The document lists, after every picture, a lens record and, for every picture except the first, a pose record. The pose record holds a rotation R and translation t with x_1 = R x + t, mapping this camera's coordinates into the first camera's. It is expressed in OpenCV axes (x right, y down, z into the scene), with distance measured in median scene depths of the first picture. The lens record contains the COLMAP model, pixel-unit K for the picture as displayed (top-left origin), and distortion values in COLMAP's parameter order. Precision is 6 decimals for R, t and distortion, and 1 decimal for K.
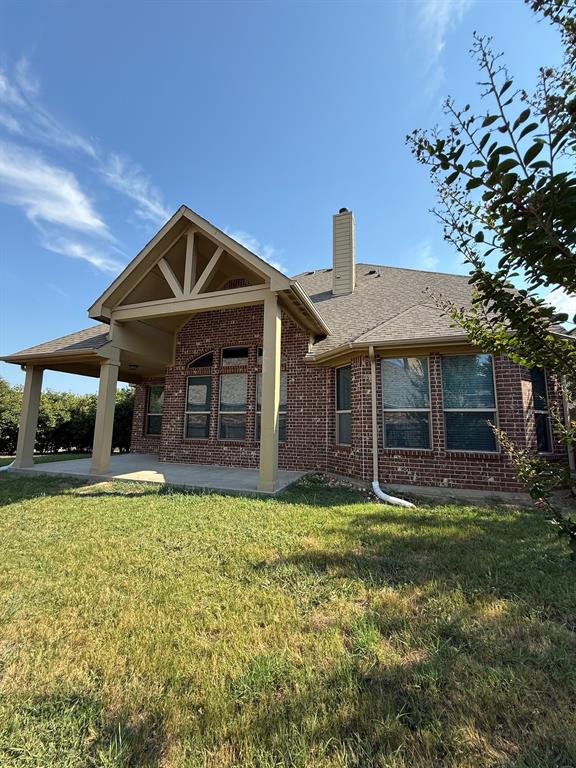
lens RADIAL K [[305.4, 0, 288.7], [0, 305.4, 381.6], [0, 0, 1]] dist [-0.004146, -0.000316]
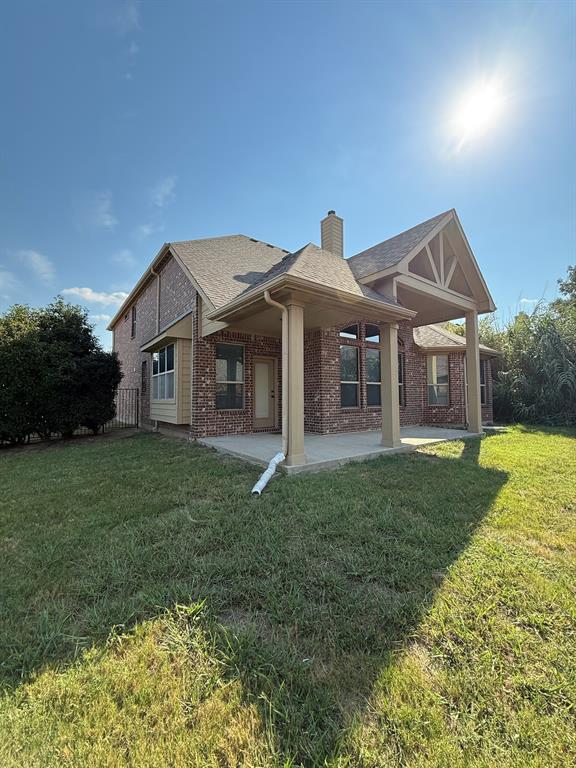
lens RADIAL K [[305.4, 0, 288.7], [0, 305.4, 381.6], [0, 0, 1]] dist [-0.004146, -0.000316]
pose [[0.550221, 0.027207, 0.834576, -1.229473], [-0.101037, 0.994295, 0.034198, 0.082953], [-0.828884, -0.103139, 0.549831, 0.597338]]
